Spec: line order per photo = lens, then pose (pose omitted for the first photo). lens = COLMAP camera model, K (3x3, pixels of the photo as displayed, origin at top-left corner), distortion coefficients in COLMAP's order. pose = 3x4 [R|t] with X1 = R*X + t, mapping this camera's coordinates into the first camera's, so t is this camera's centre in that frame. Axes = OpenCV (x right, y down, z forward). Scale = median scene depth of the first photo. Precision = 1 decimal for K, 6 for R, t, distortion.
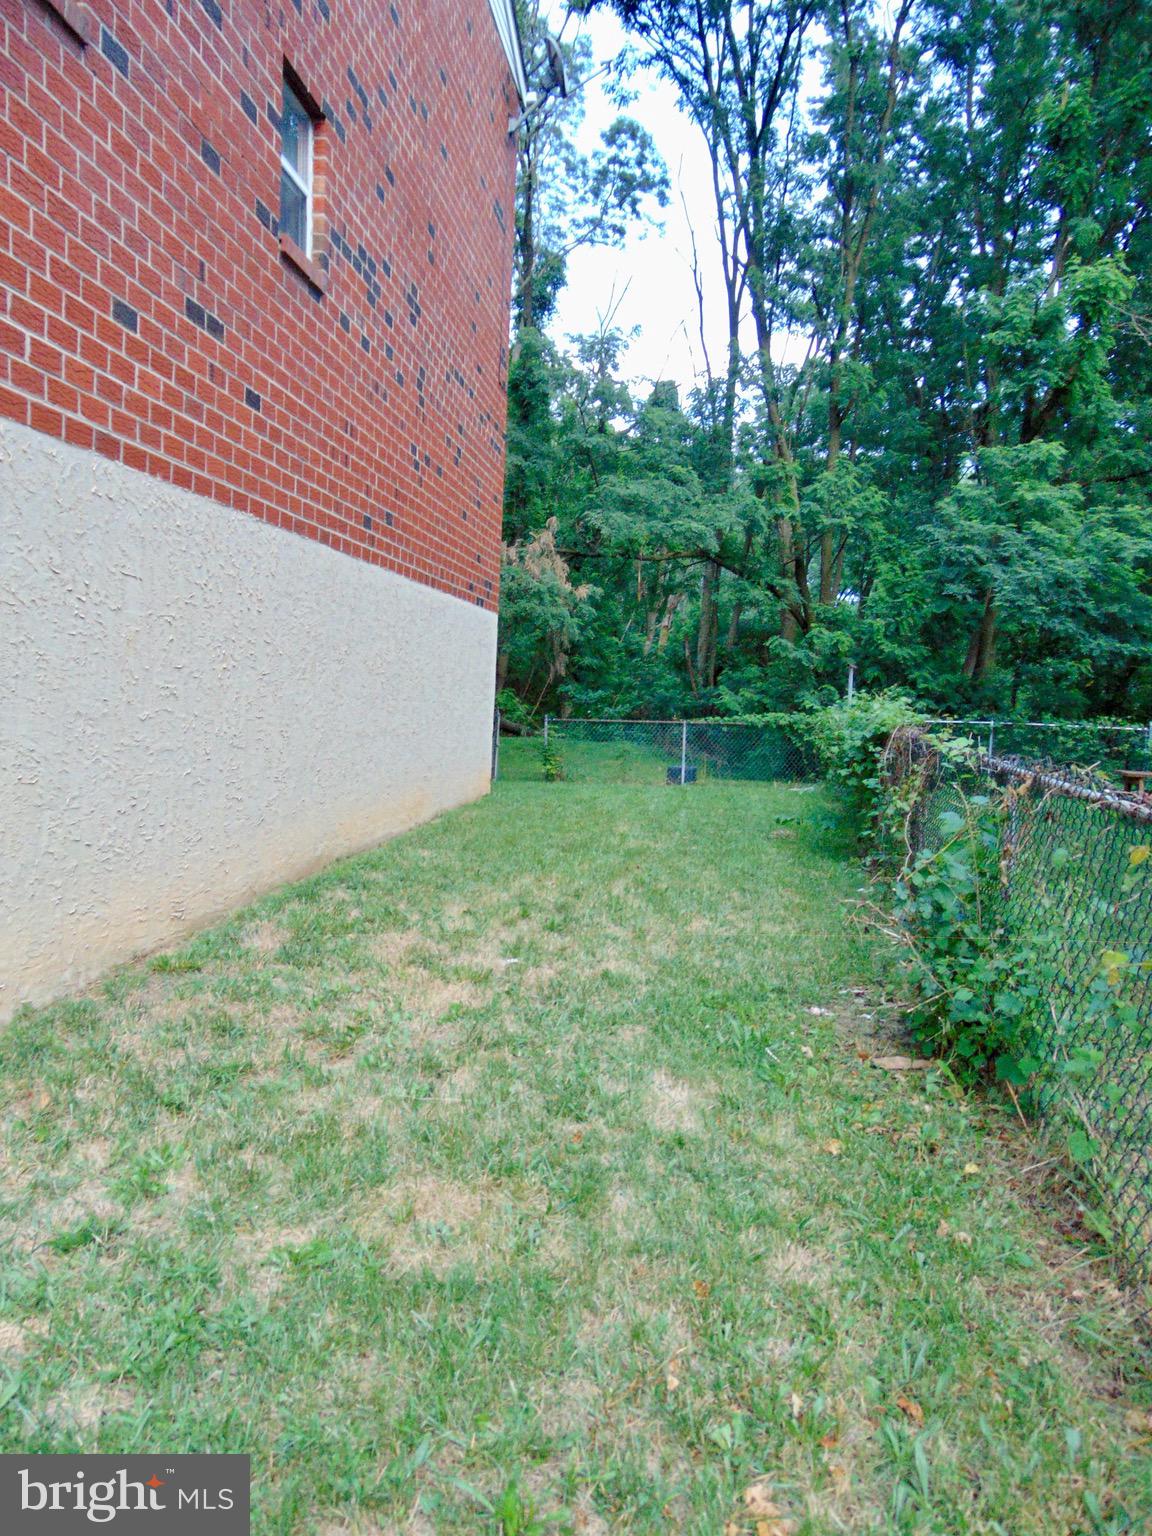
lens RADIAL K [[1138.7, 0, 569.4], [0, 1138.7, 779.3], [0, 0, 1]] dist [-0.013445, 0.034565]
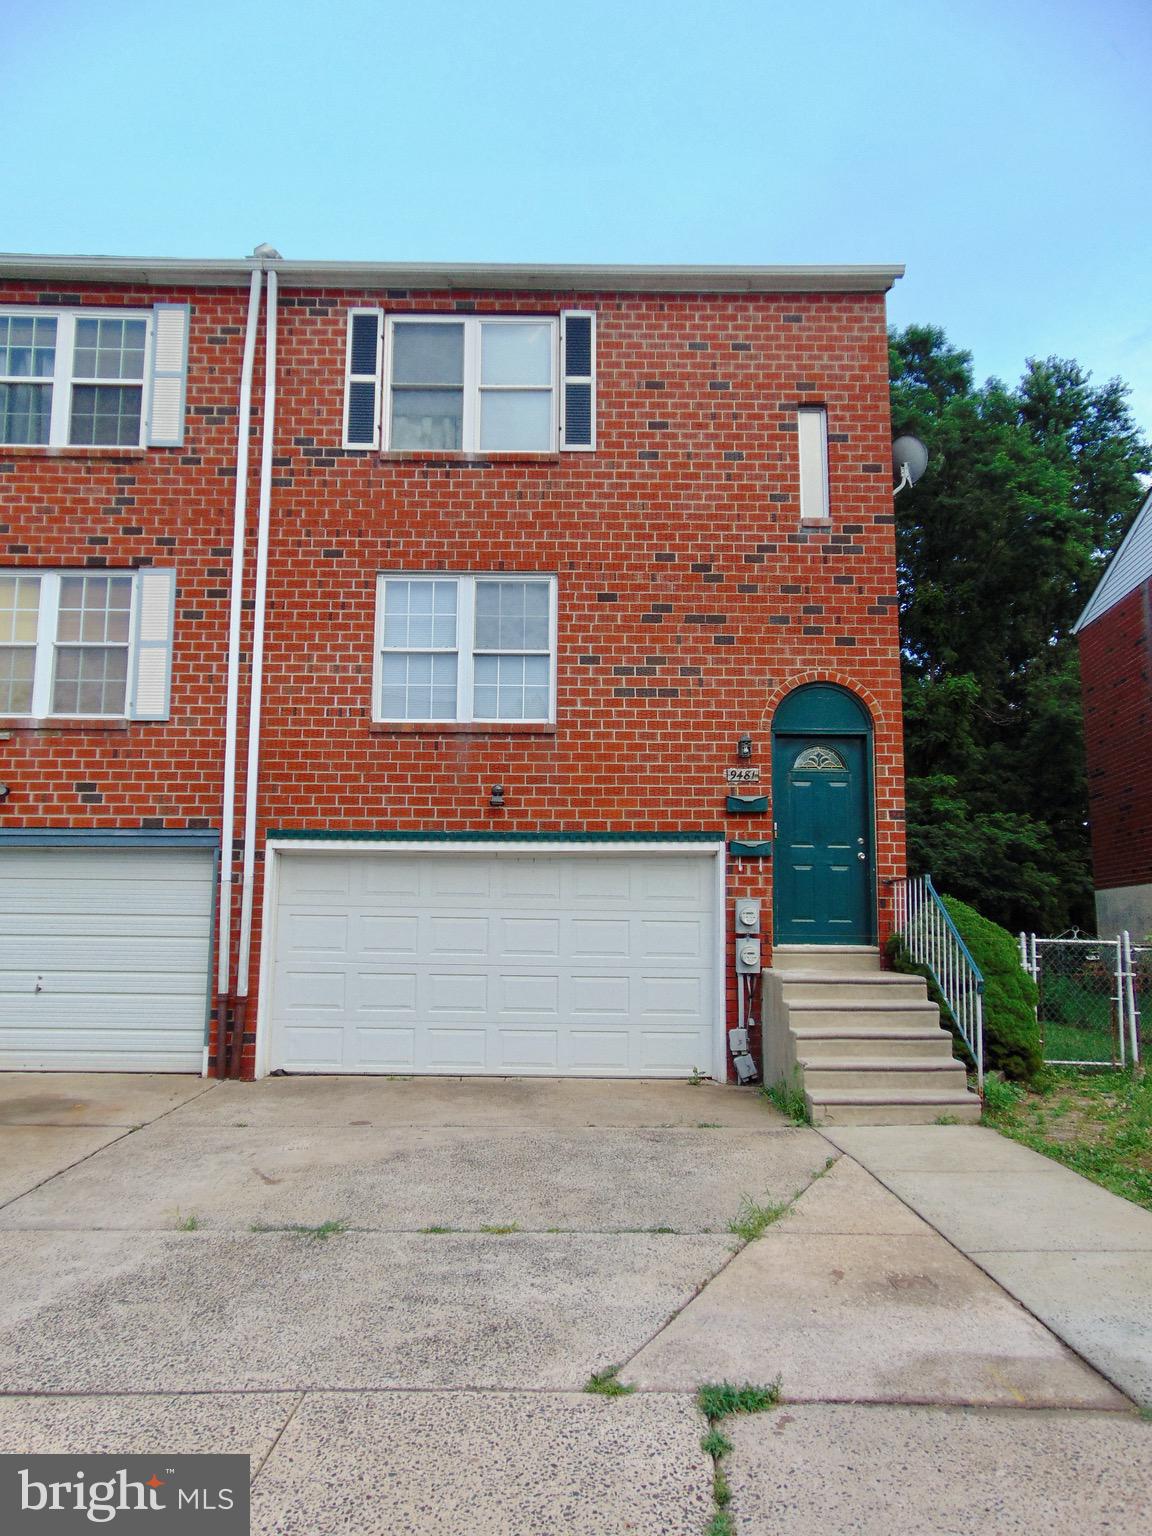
lens RADIAL K [[1138.7, 0, 576.6], [0, 1138.7, 771.8], [0, 0, 1]] dist [-0.013445, 0.034565]
pose [[0.989061, -0.016378, 0.146598, -0.384117], [0.047758, 0.975843, -0.213190, 0.038630], [-0.139565, 0.217859, 0.965950, -0.586598]]
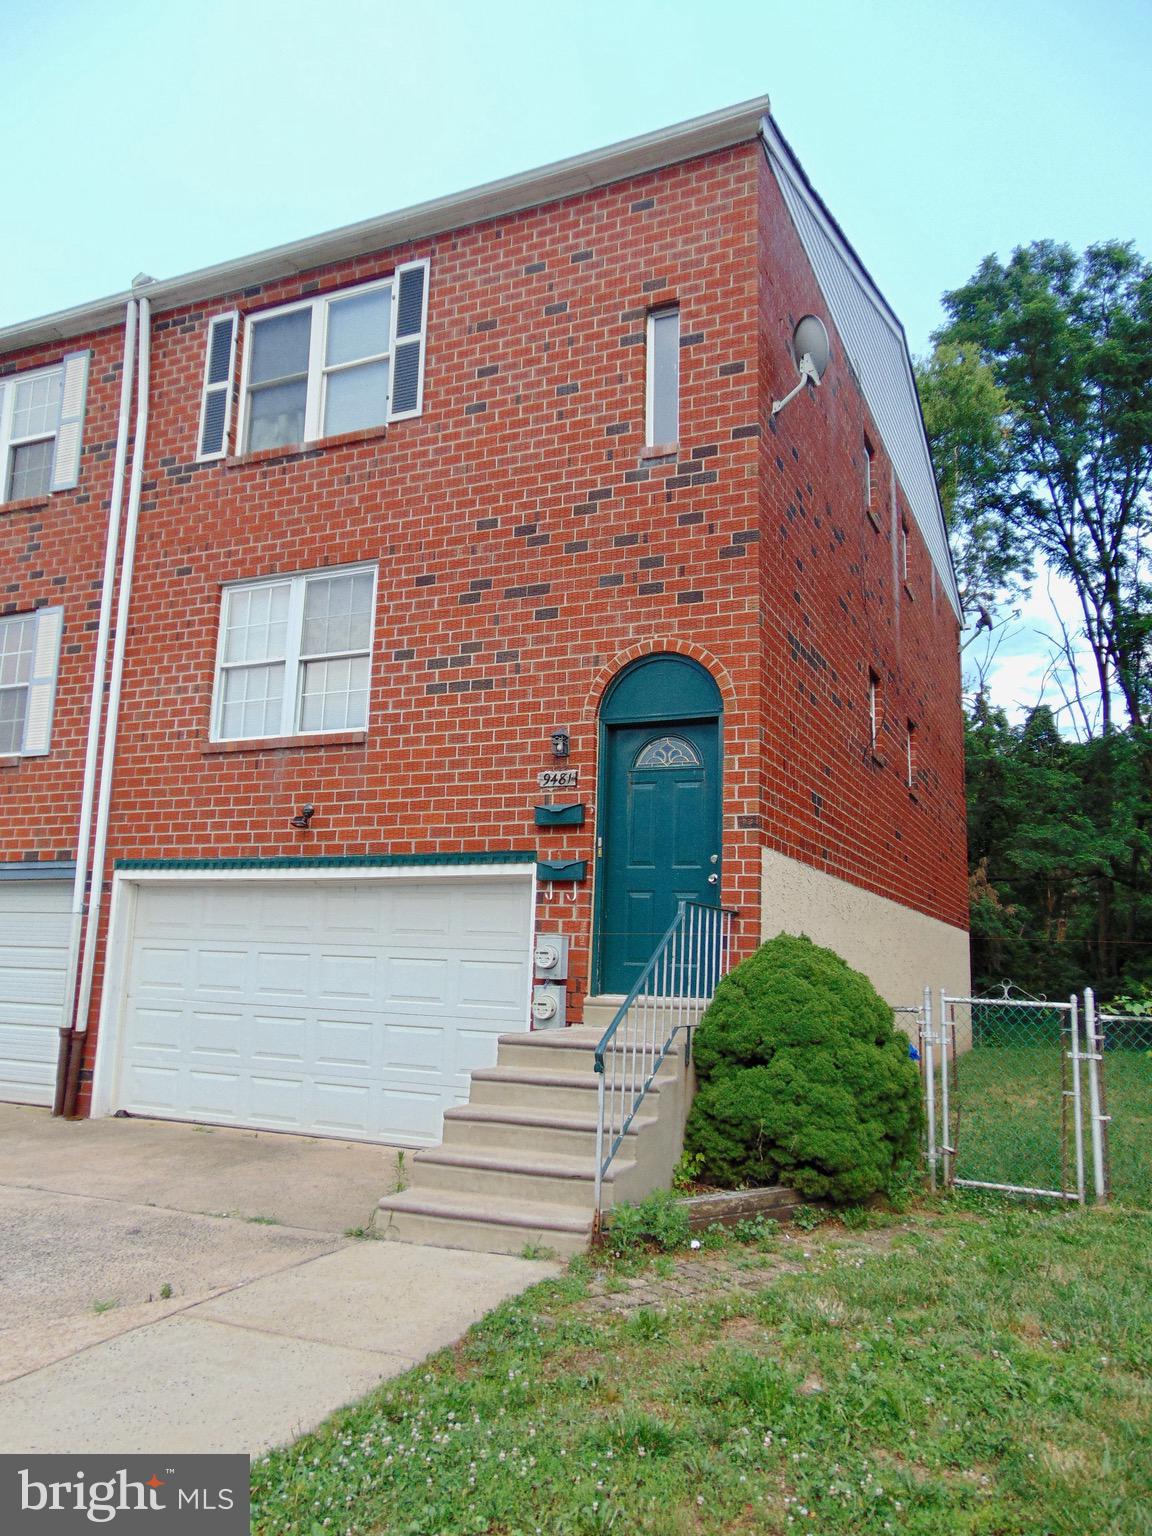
lens RADIAL K [[1138.7, 0, 582.3], [0, 1138.7, 776.8], [0, 0, 1]] dist [-0.013445, 0.034565]
pose [[0.954580, -0.065549, -0.290654, -0.070608], [-0.011282, 0.966849, -0.255099, 0.037646], [0.297740, 0.246792, 0.922196, -0.460895]]
